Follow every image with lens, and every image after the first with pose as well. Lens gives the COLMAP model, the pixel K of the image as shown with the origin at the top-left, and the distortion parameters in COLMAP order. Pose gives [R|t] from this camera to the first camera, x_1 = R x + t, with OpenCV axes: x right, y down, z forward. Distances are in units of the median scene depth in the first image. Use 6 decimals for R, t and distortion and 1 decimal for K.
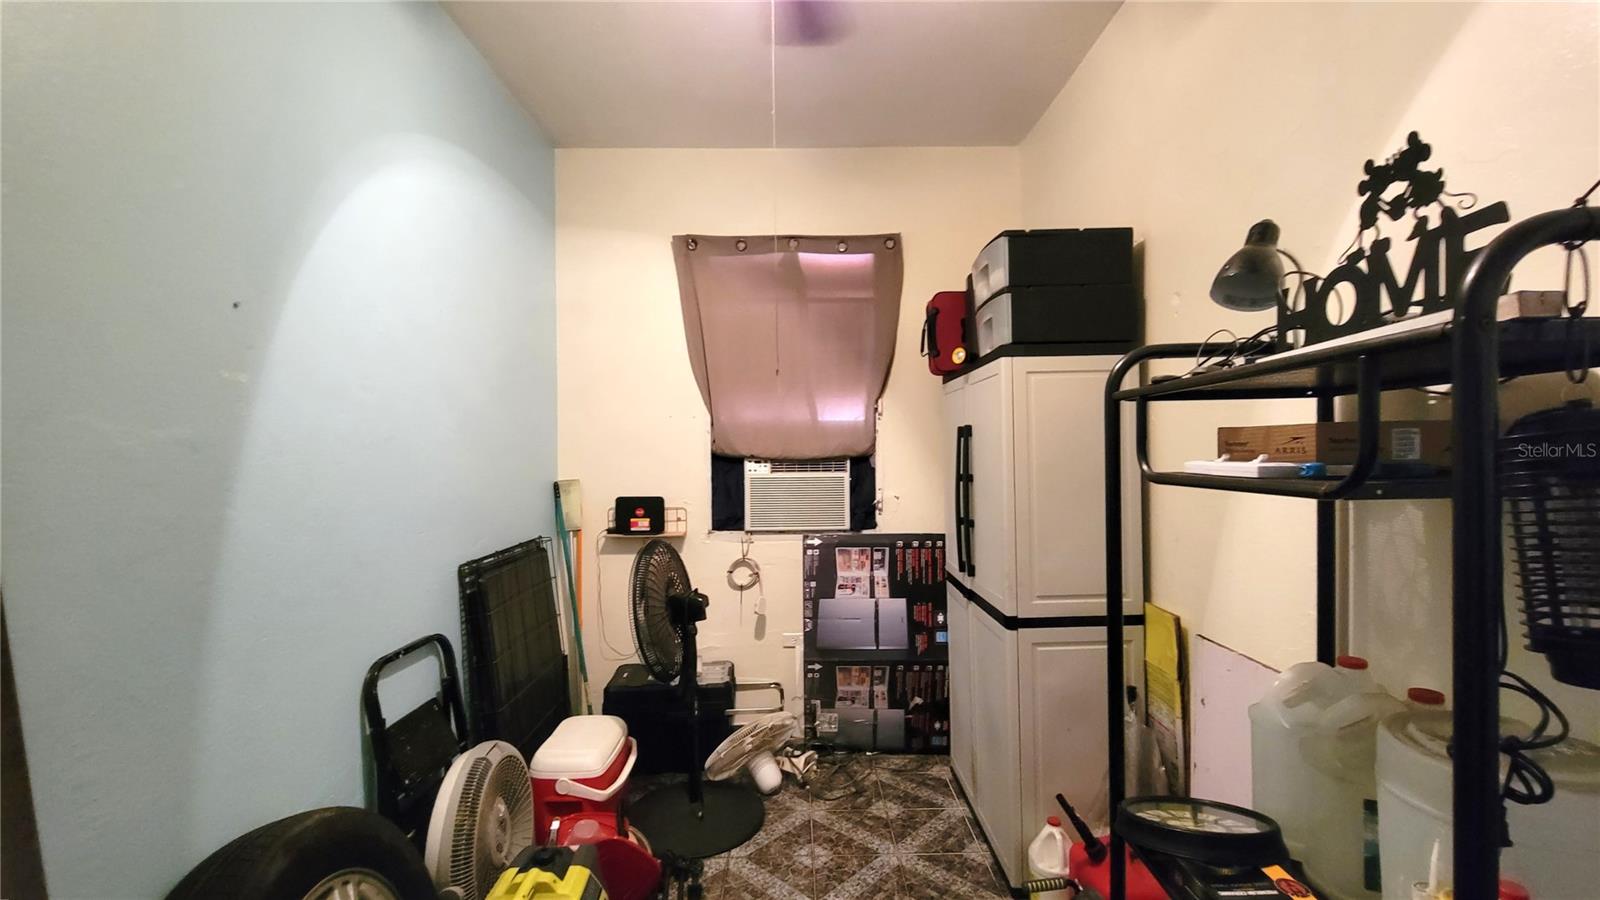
lens RADIAL K [[666.6, 0, 801.9], [0, 666.6, 447.0], [0, 0, 1]] dist [0.003386, -0.000410]
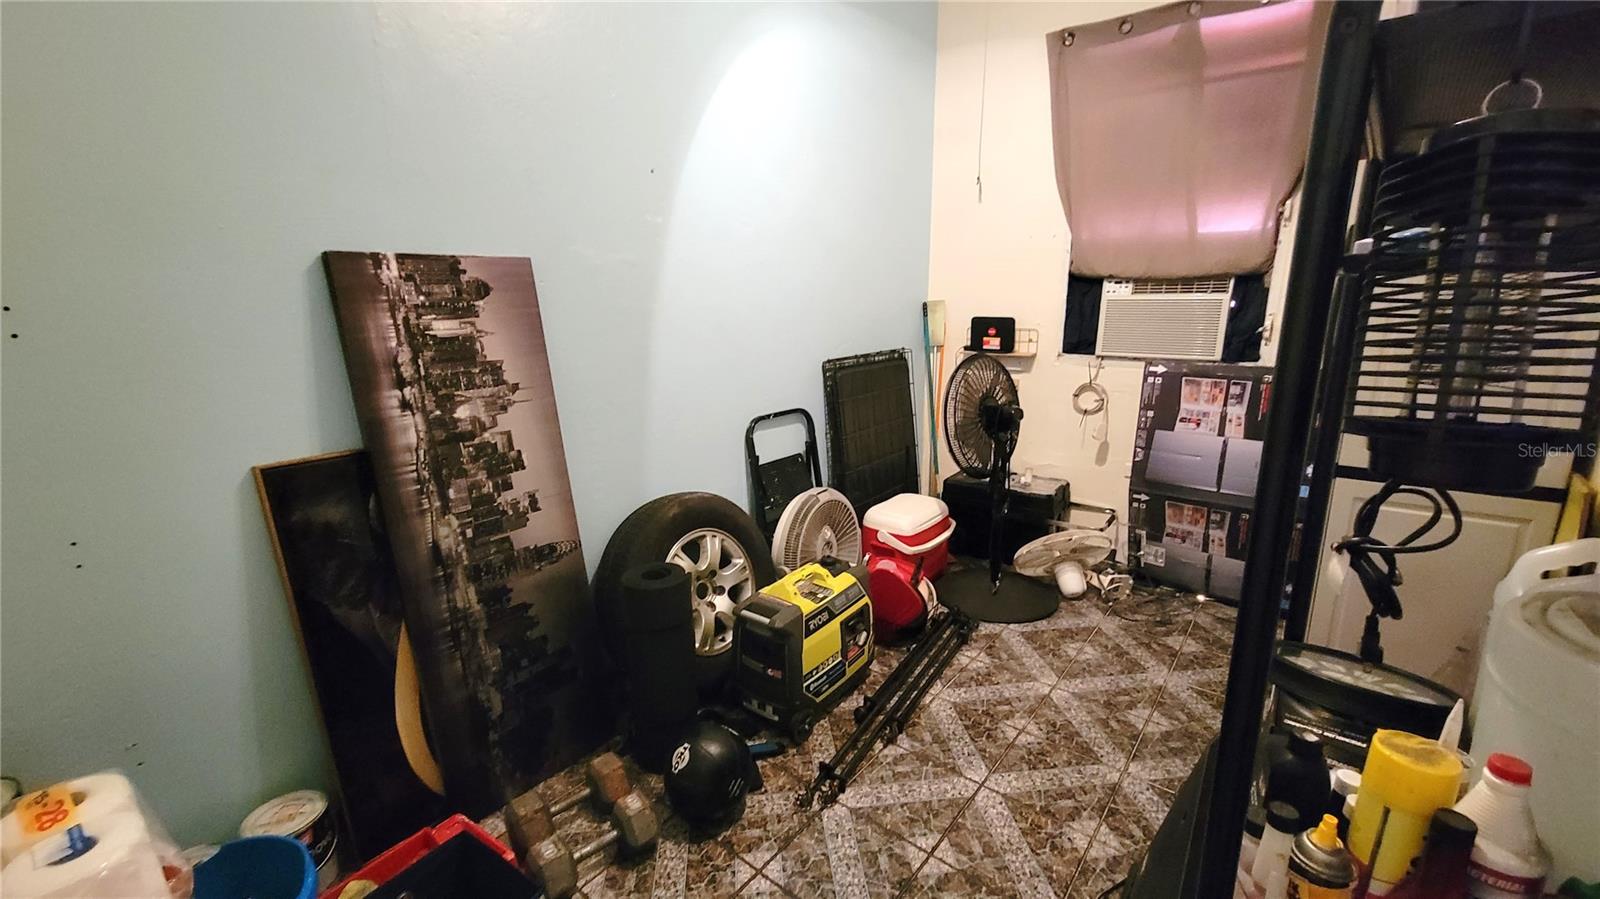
lens RADIAL K [[666.6, 0, 810.3], [0, 666.6, 446.5], [0, 0, 1]] dist [0.003386, -0.000410]
pose [[0.771869, 0.142058, -0.619707, 0.236890], [0.009919, 0.971909, 0.235148, 0.024117], [0.635704, -0.187650, 0.748778, -0.021664]]
